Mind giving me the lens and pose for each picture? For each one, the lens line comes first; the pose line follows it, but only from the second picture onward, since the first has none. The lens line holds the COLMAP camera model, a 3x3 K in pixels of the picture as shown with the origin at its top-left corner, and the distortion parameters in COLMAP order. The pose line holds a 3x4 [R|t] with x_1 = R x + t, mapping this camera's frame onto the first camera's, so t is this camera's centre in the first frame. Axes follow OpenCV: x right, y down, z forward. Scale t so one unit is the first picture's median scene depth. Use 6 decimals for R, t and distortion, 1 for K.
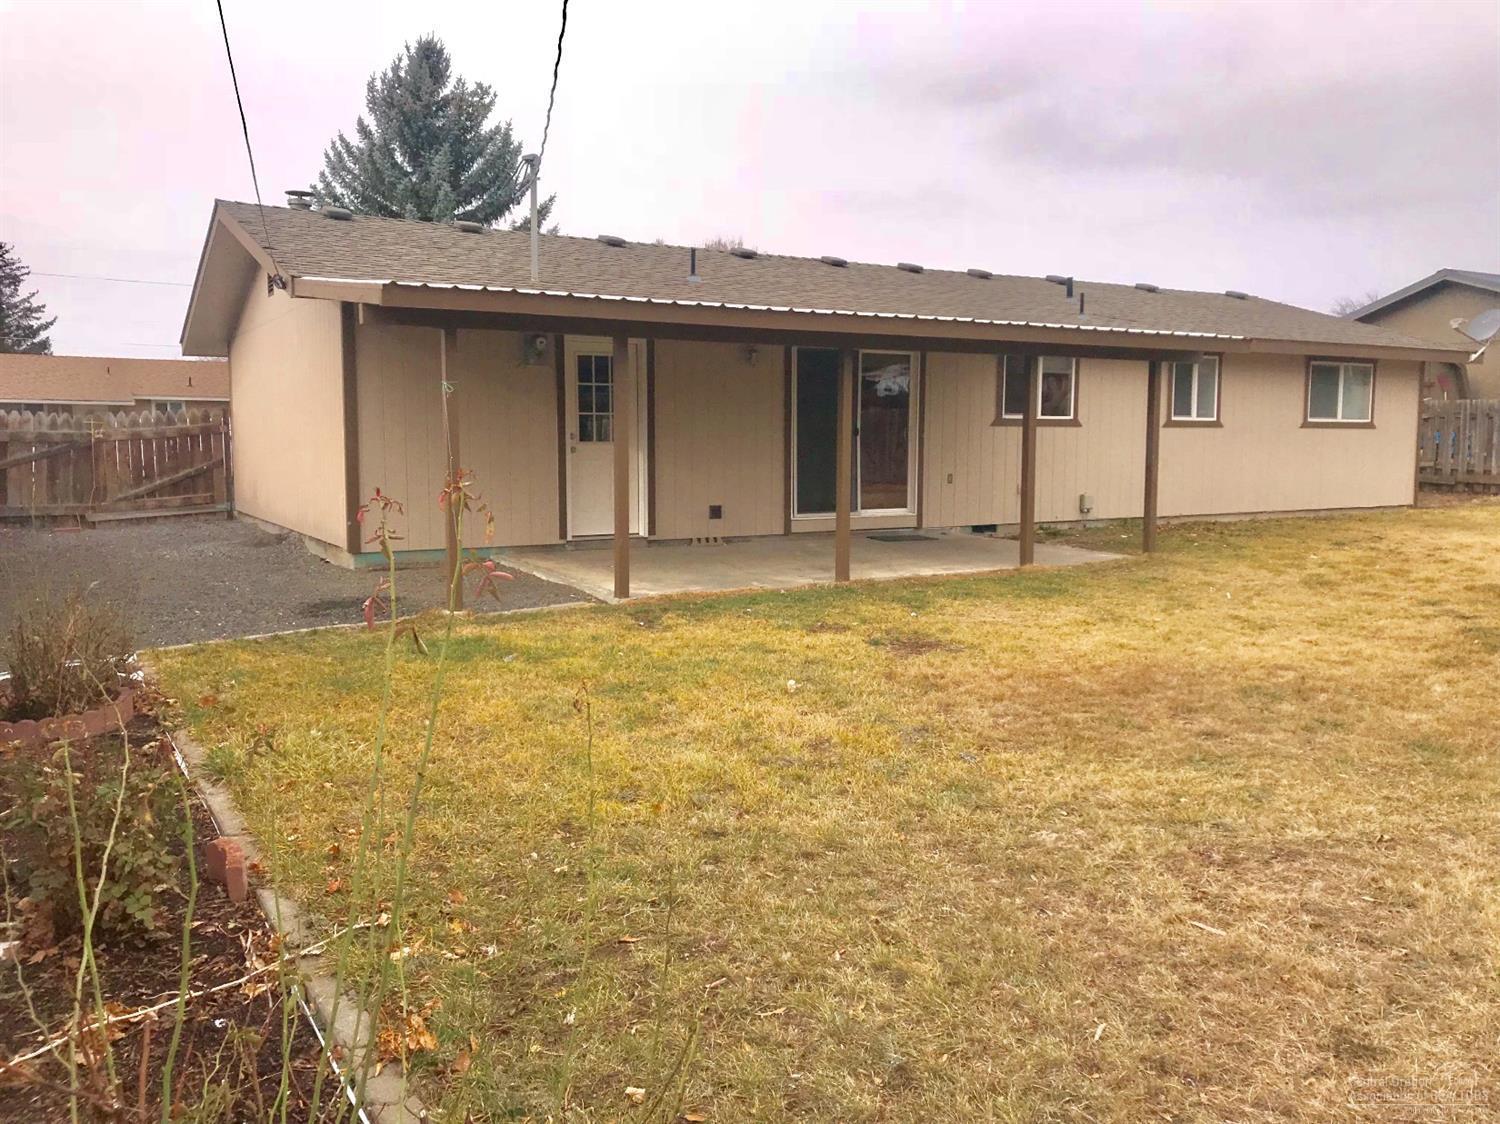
lens RADIAL K [[1212.9, 0, 752.9], [0, 1212.9, 562.2], [0, 0, 1]] dist [0.022293, -0.025934]
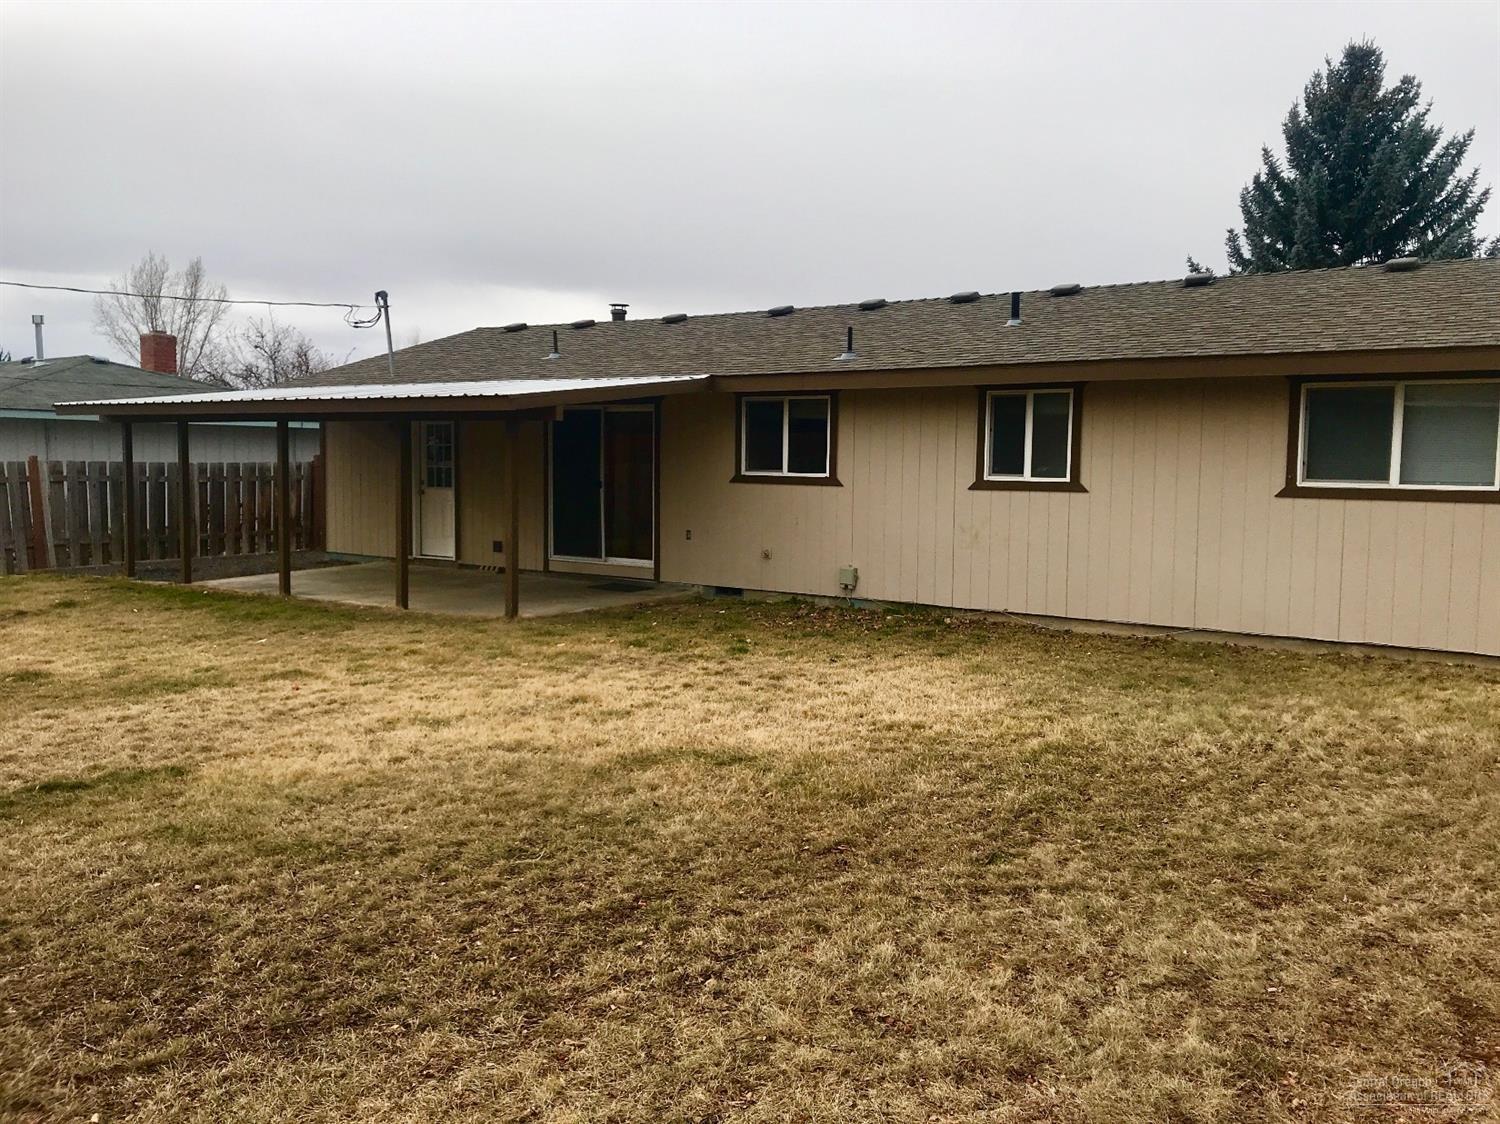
lens RADIAL K [[1212.9, 0, 751.2], [0, 1212.9, 558.8], [0, 0, 1]] dist [0.022293, -0.025934]
pose [[0.394584, 0.078585, -0.915493, 2.073603], [-0.104305, 0.993727, 0.040344, -0.181292], [0.912921, 0.079571, 0.400305, 1.244422]]
